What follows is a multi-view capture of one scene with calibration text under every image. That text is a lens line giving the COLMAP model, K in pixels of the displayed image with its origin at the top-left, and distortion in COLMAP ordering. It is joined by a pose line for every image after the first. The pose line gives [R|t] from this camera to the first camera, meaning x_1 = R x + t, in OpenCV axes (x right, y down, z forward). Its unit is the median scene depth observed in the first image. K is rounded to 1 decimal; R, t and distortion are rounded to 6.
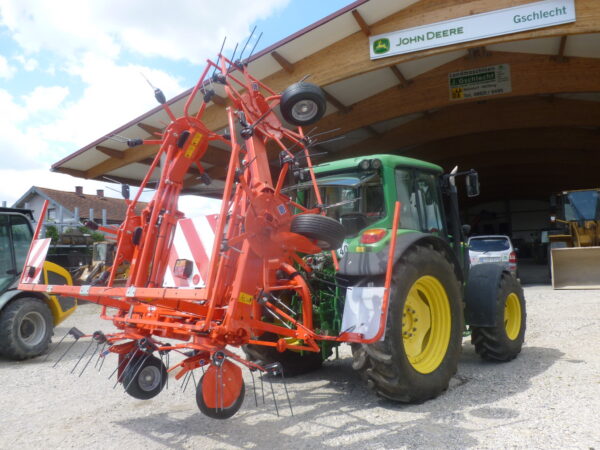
lens RADIAL K [[493.0, 0, 296.6], [0, 493.0, 244.7], [0, 0, 1]] dist [-0.072706, 0.037008]
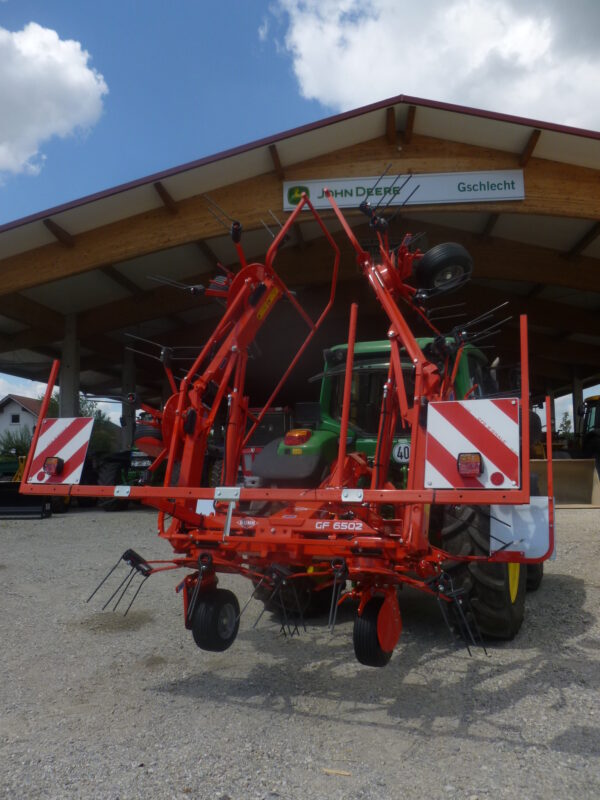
lens RADIAL K [[657.3, 0, 285.9], [0, 657.3, 430.6], [0, 0, 1]] dist [-0.072706, 0.037008]
pose [[0.956015, 0.043807, 0.290027, -0.149334], [-0.035060, 0.998762, -0.035290, 0.007488], [-0.291214, 0.023570, 0.956368, 0.015522]]
